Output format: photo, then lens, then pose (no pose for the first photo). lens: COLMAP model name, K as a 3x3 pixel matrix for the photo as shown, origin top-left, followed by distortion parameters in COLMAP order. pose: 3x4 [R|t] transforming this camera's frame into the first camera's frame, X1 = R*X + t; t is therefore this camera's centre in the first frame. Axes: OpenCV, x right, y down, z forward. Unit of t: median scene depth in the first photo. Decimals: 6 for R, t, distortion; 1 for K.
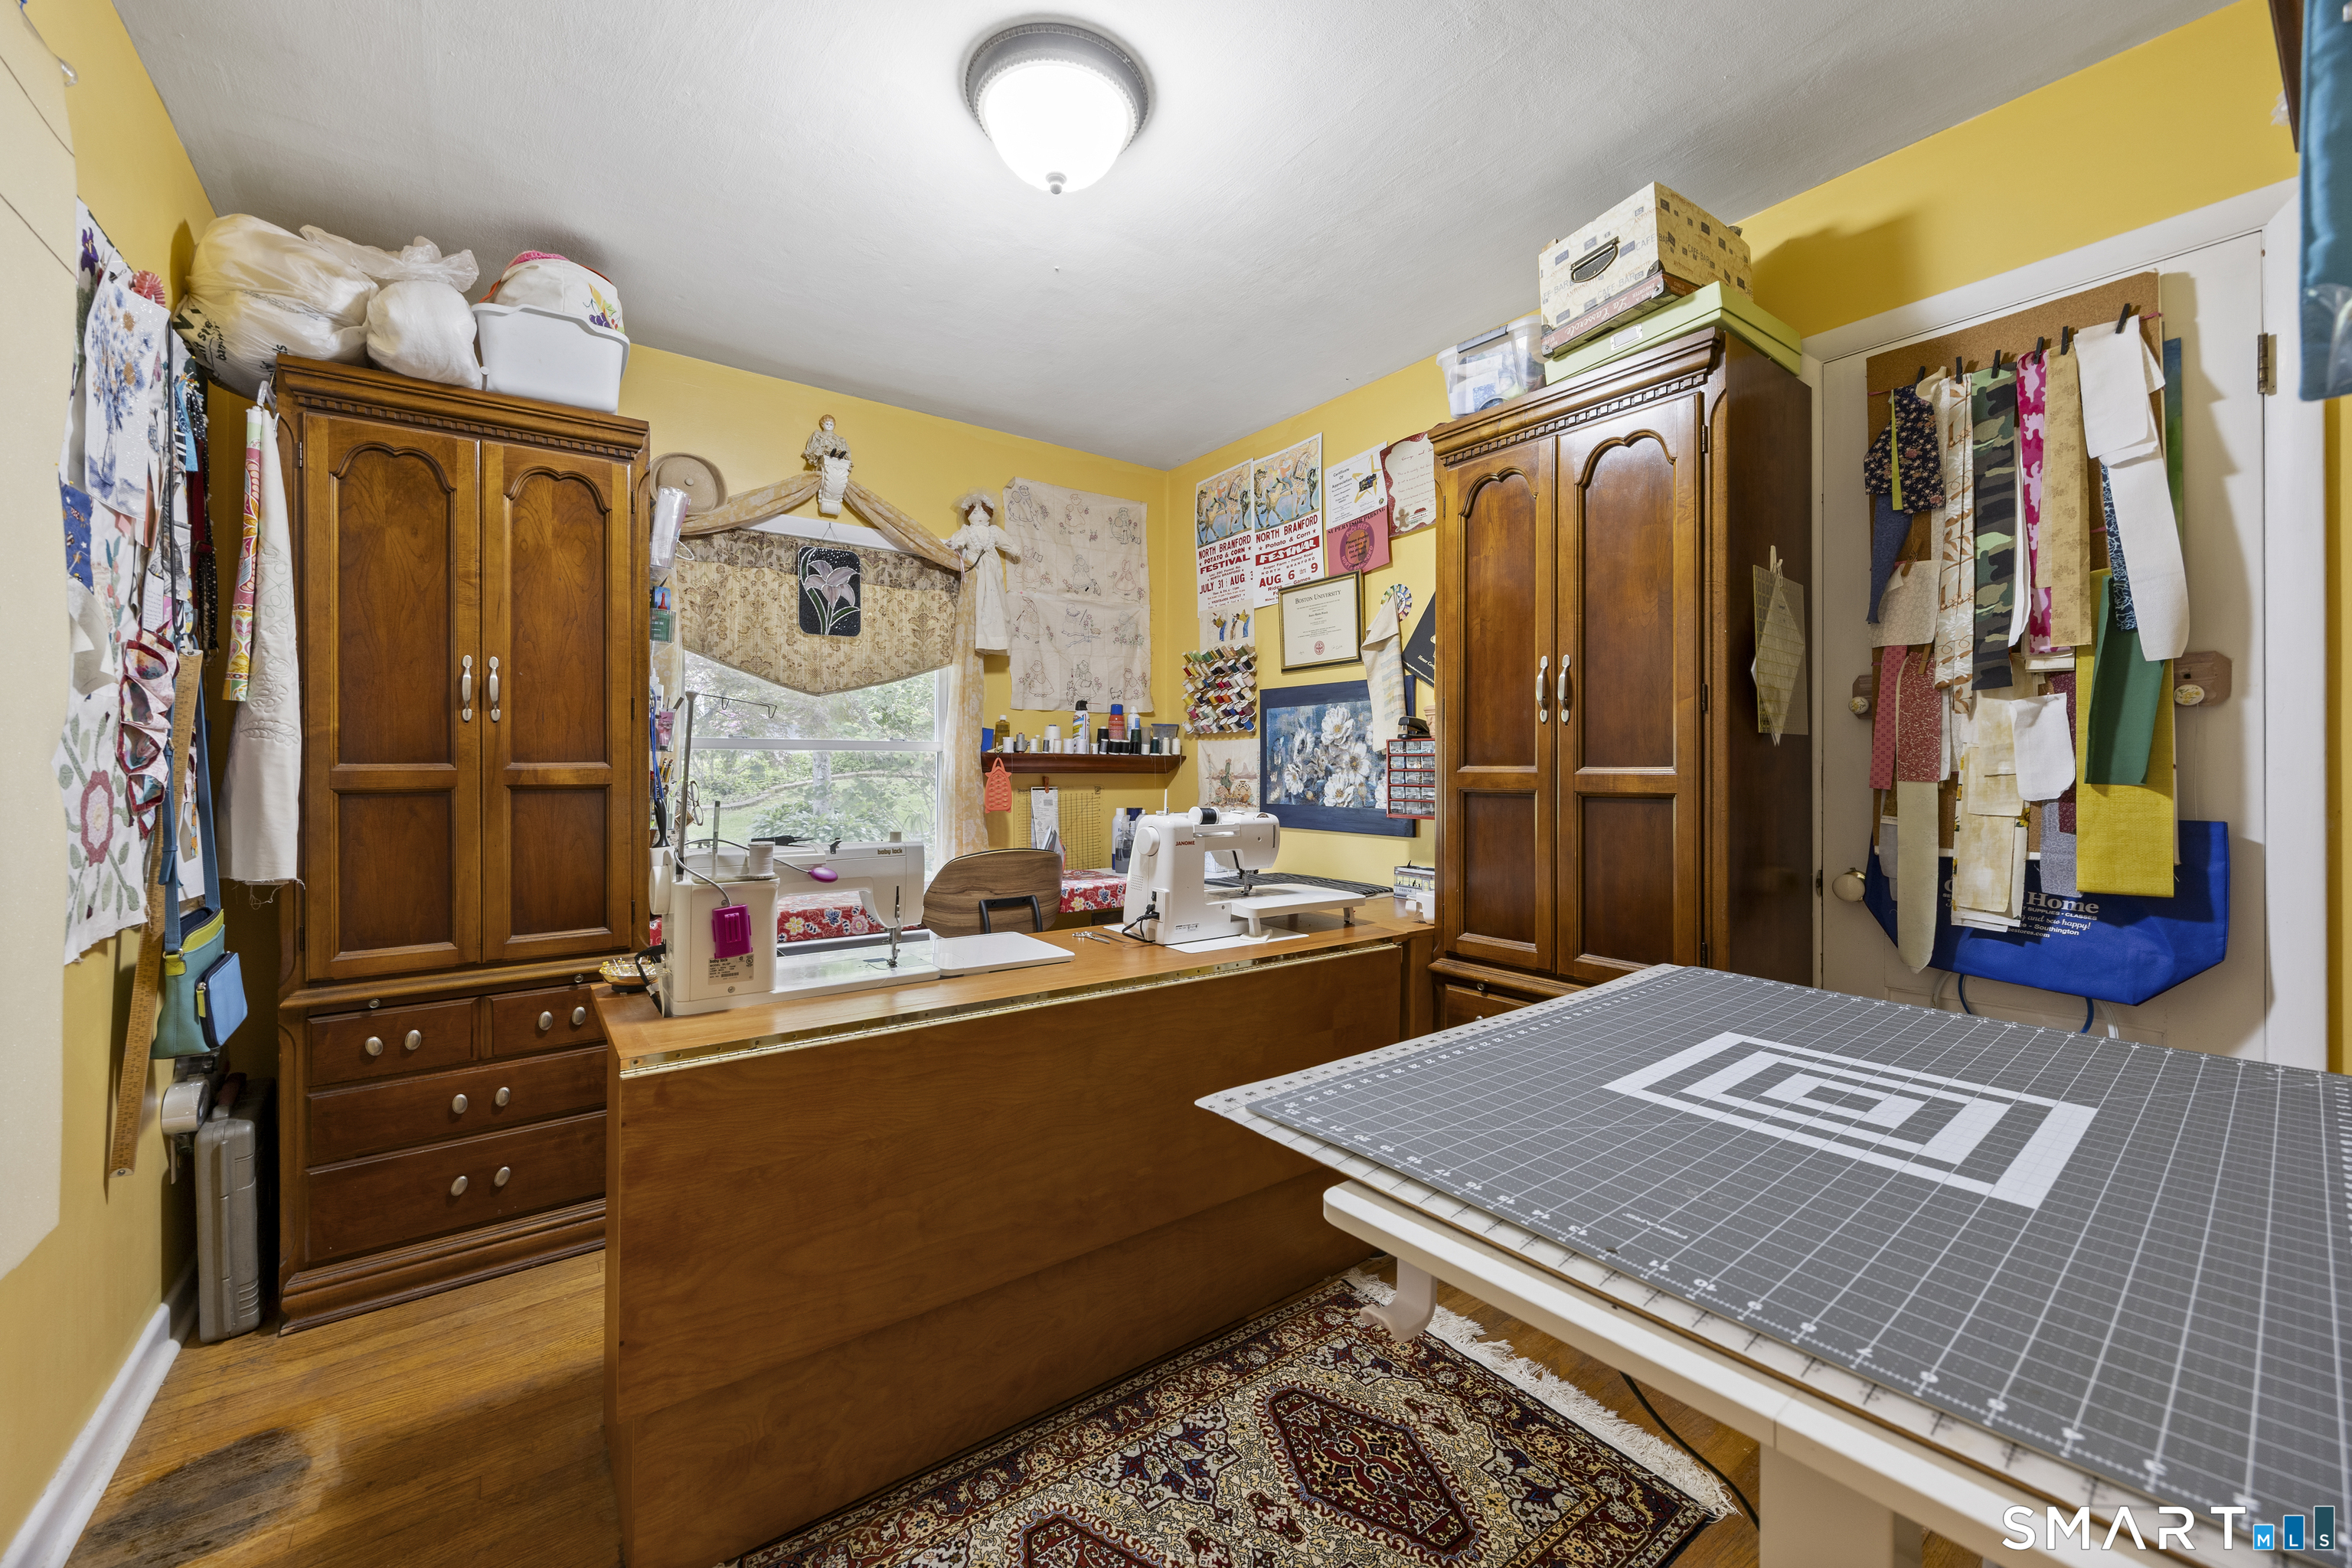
lens RADIAL K [[916.6, 0, 1187.8], [0, 916.6, 782.2], [0, 0, 1]] dist [-0.023642, -0.000080]
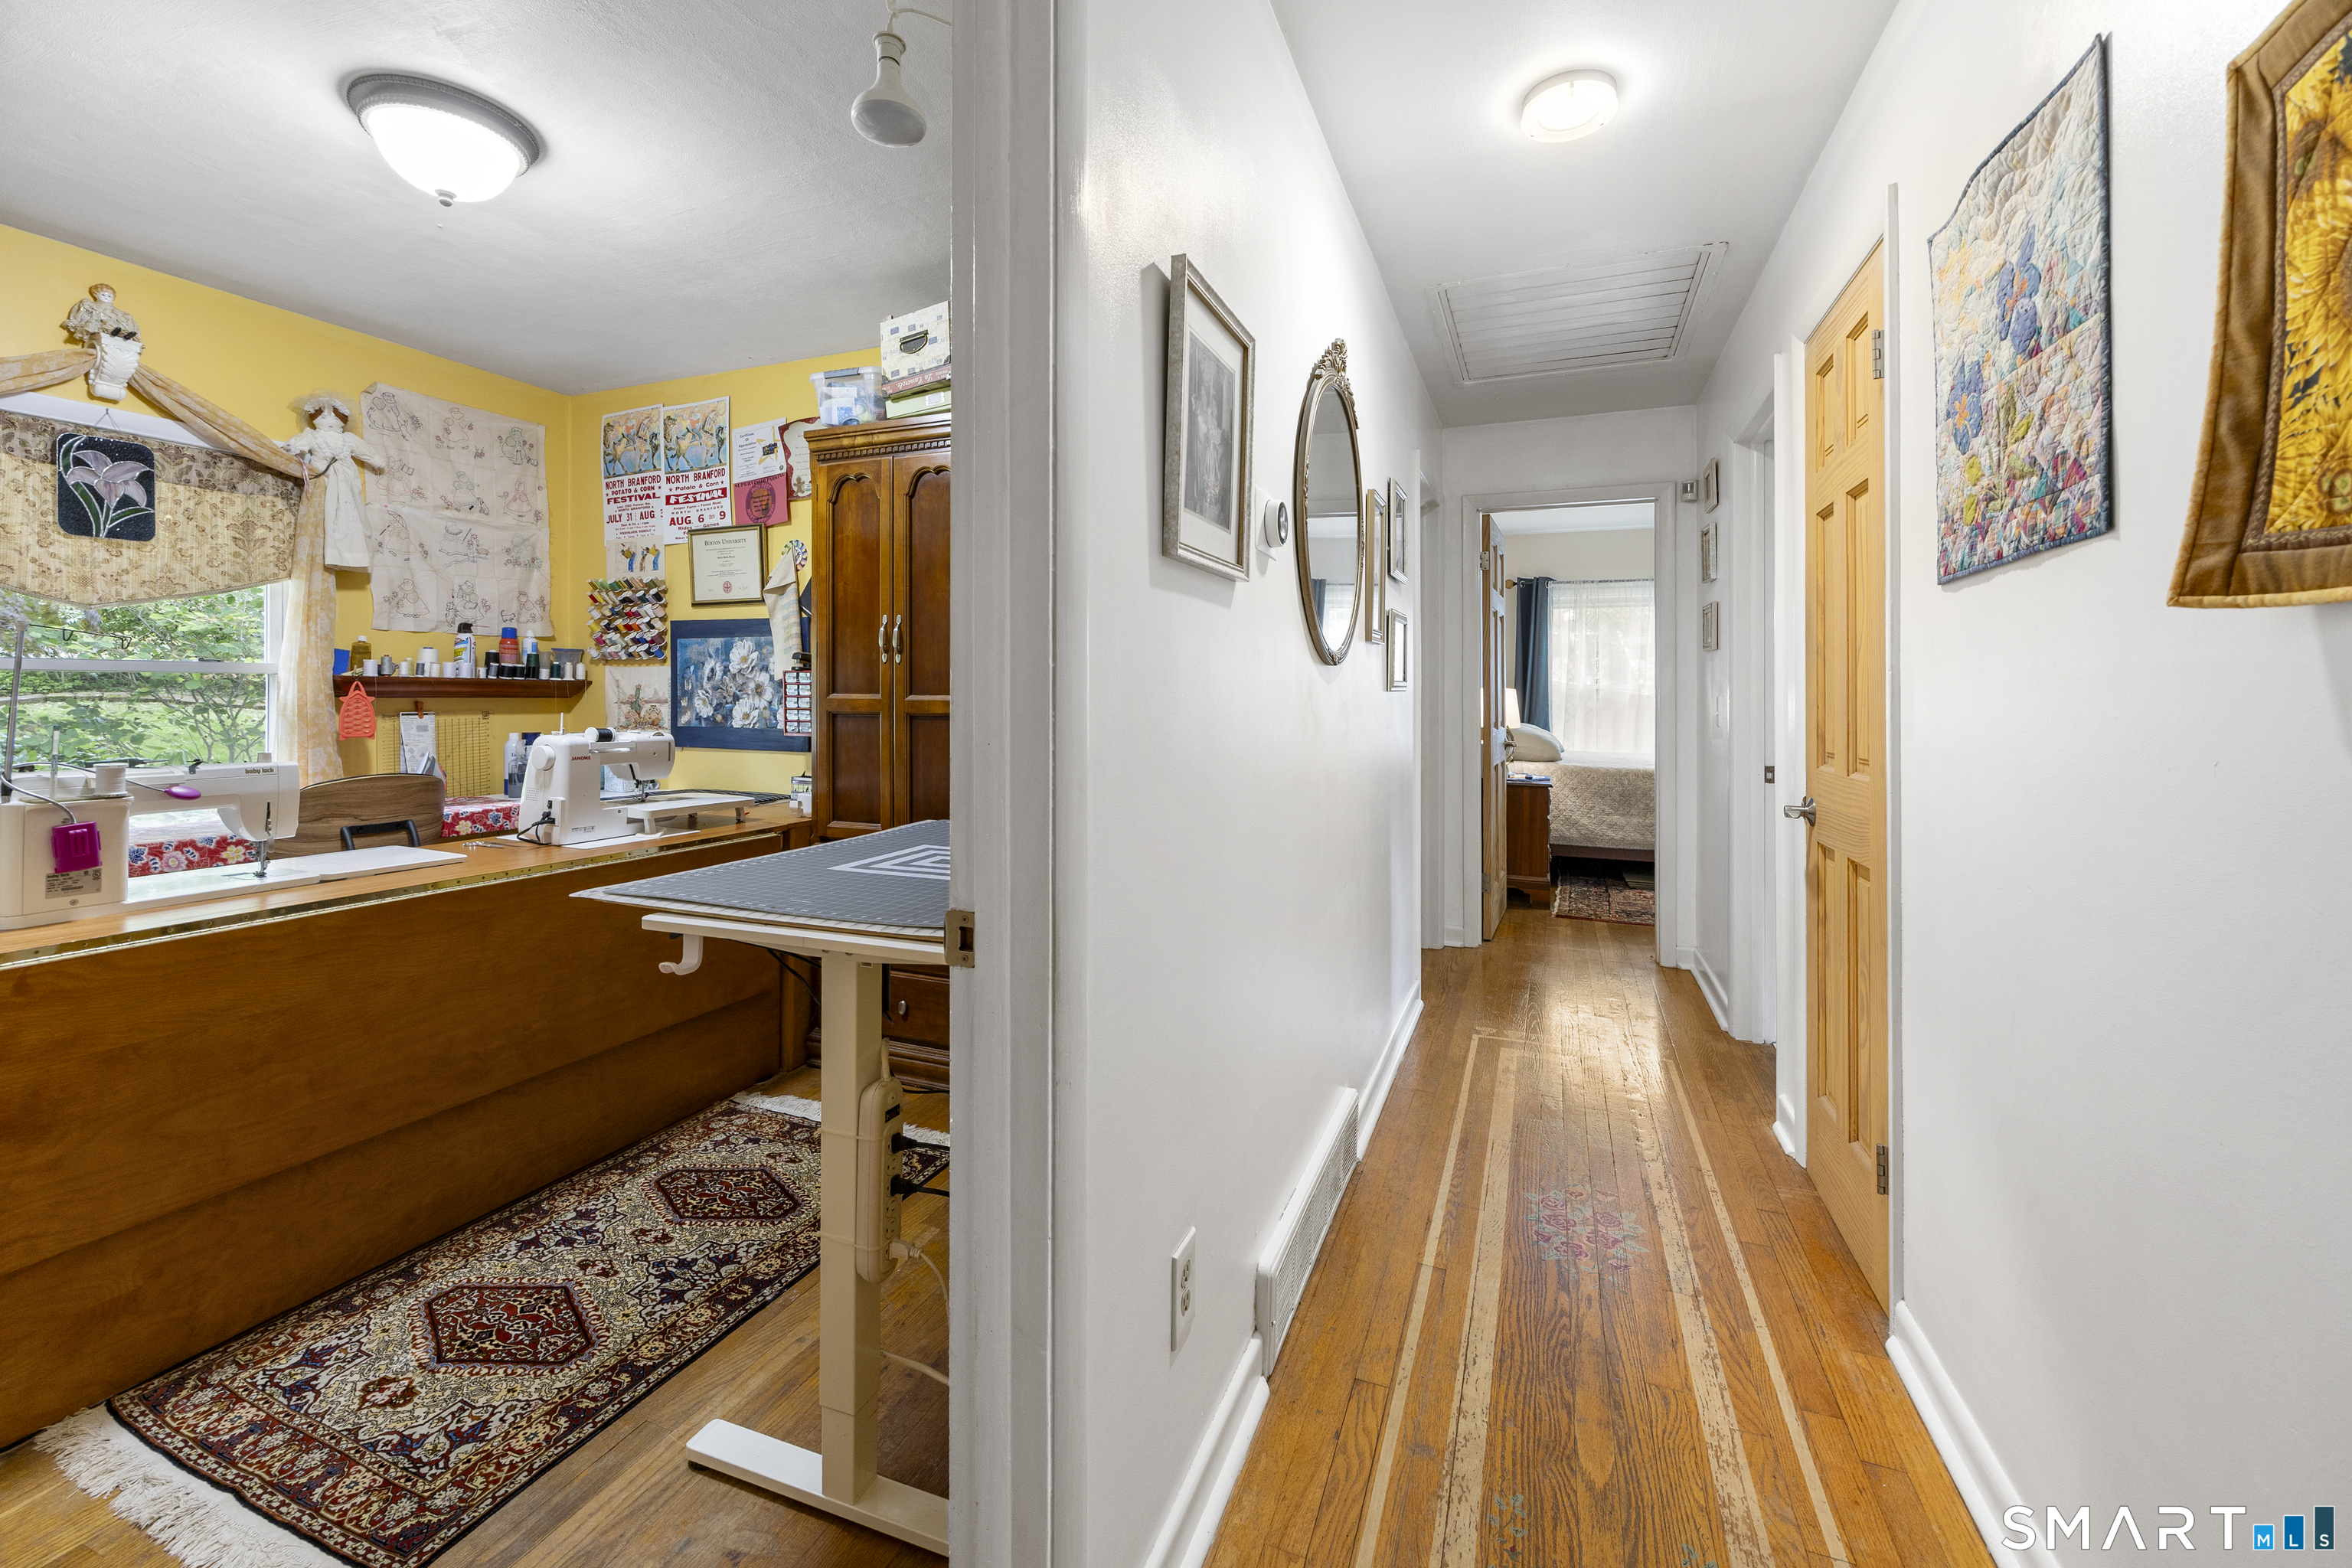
lens RADIAL K [[964.5, 0, 1187.8], [0, 964.5, 709.0], [0, 0, 1]] dist [-0.006081, 0.000397]
pose [[0.858963, -0.003998, 0.512021, 0.034310], [0.002323, 0.999990, 0.003911, 0.000058], [-0.512032, -0.002170, 0.858964, -0.461699]]
